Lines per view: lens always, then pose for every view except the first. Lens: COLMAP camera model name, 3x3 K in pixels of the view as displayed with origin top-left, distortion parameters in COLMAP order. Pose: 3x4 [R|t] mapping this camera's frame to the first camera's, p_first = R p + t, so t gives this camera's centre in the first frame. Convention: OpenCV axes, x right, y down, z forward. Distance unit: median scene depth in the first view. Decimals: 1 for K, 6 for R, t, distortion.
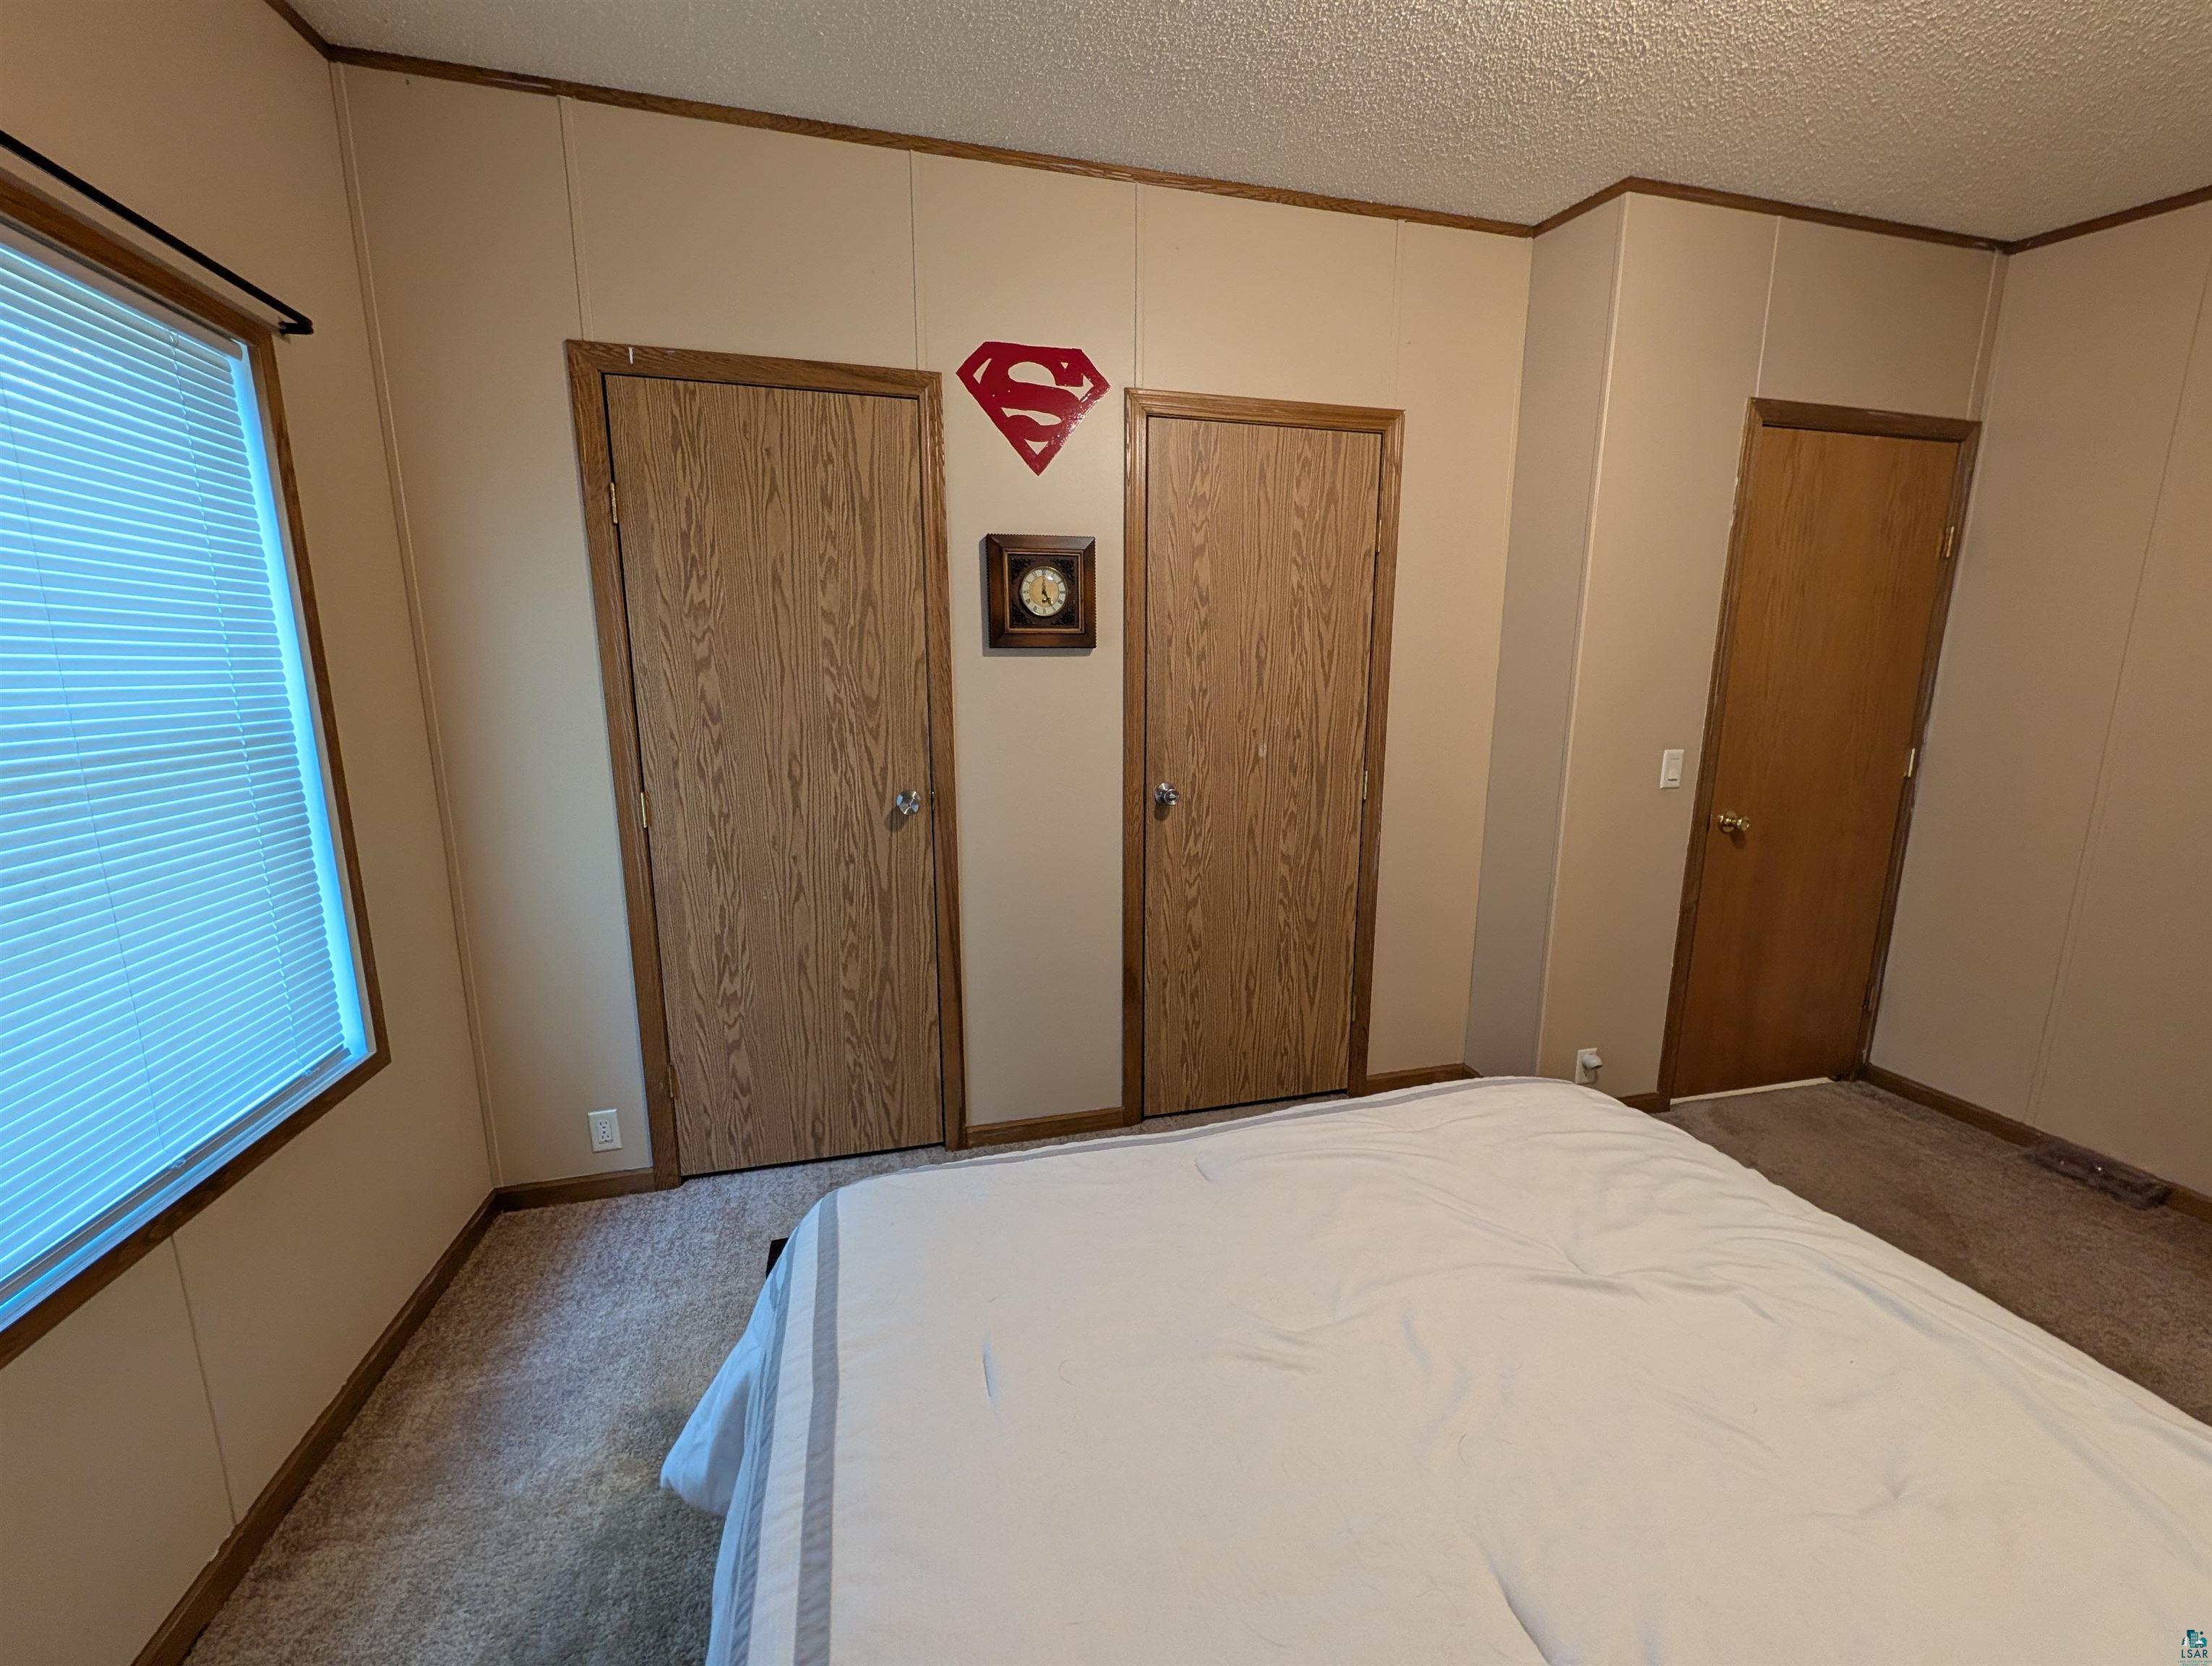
lens RADIAL K [[858.1, 0, 1104.0], [0, 858.1, 829.4], [0, 0, 1]] dist [0.002078, -0.000153]
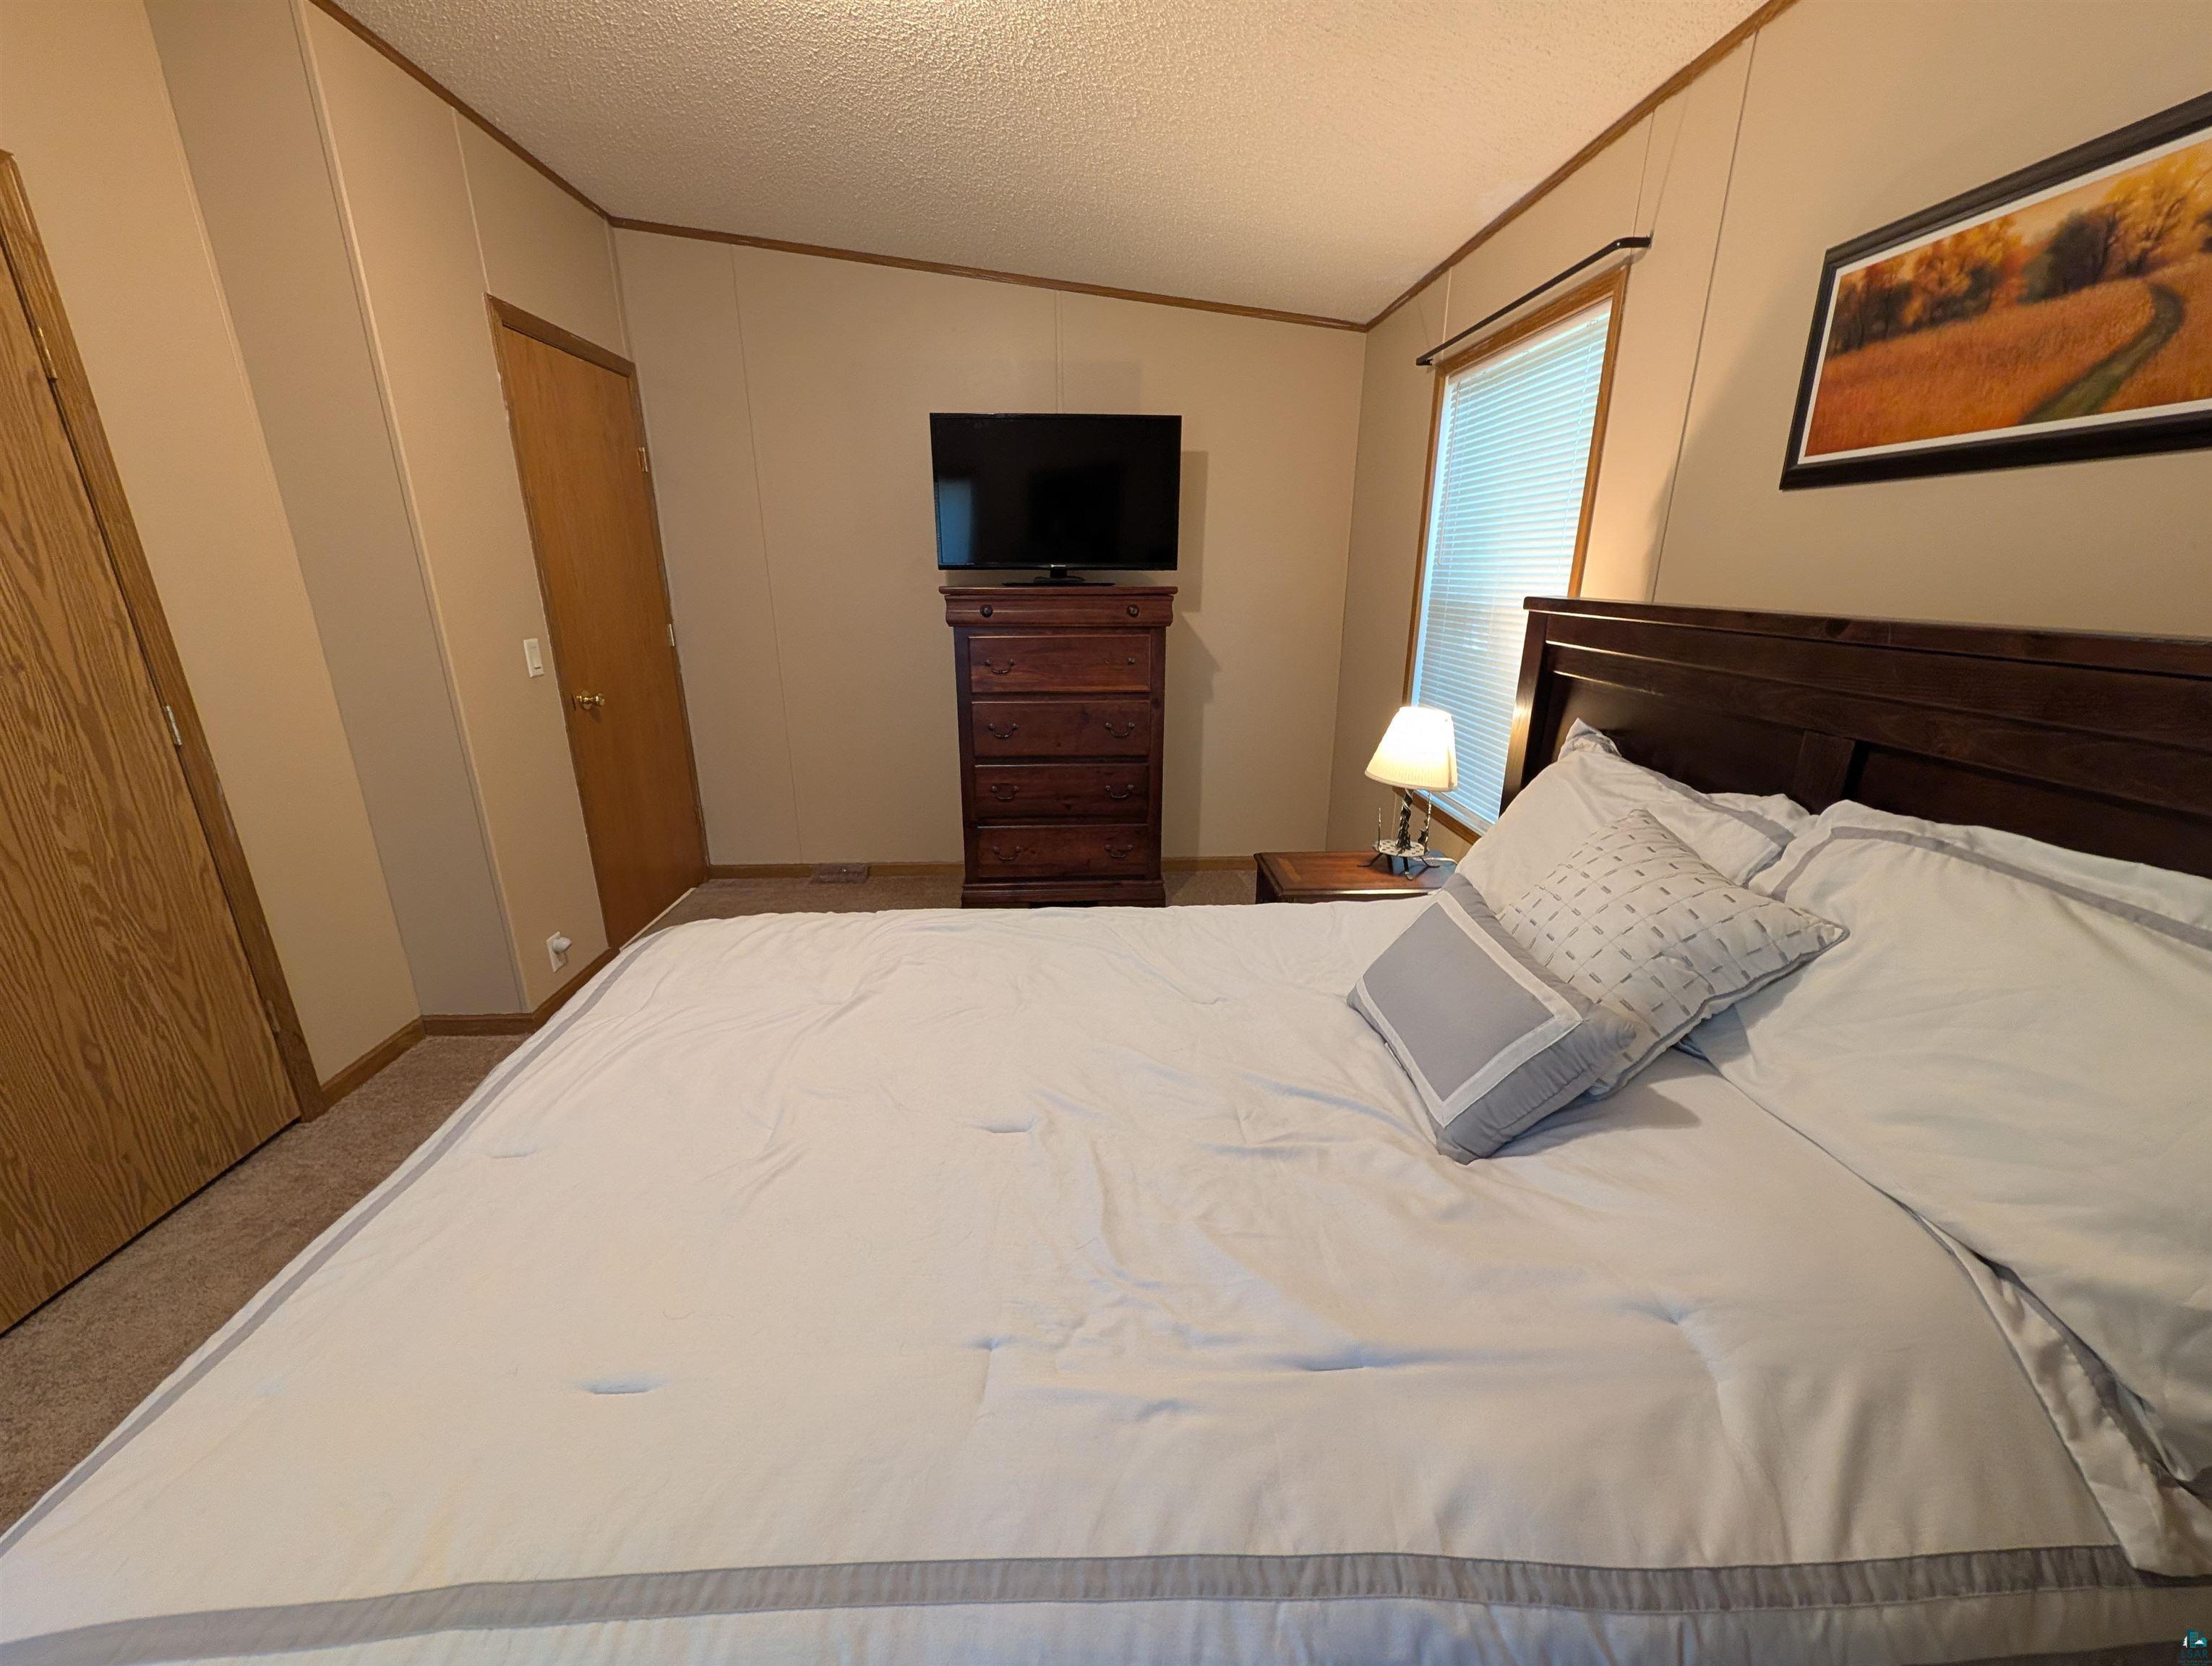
lens RADIAL K [[858.7, 0, 1117.4], [0, 858.7, 827.6], [0, 0, 1]] dist [0.002703, -0.000321]
pose [[0.189171, -0.288301, 0.938668, -0.250663], [0.173720, 0.950675, 0.256979, -0.018290], [-0.966455, 0.114453, 0.229924, 0.082859]]
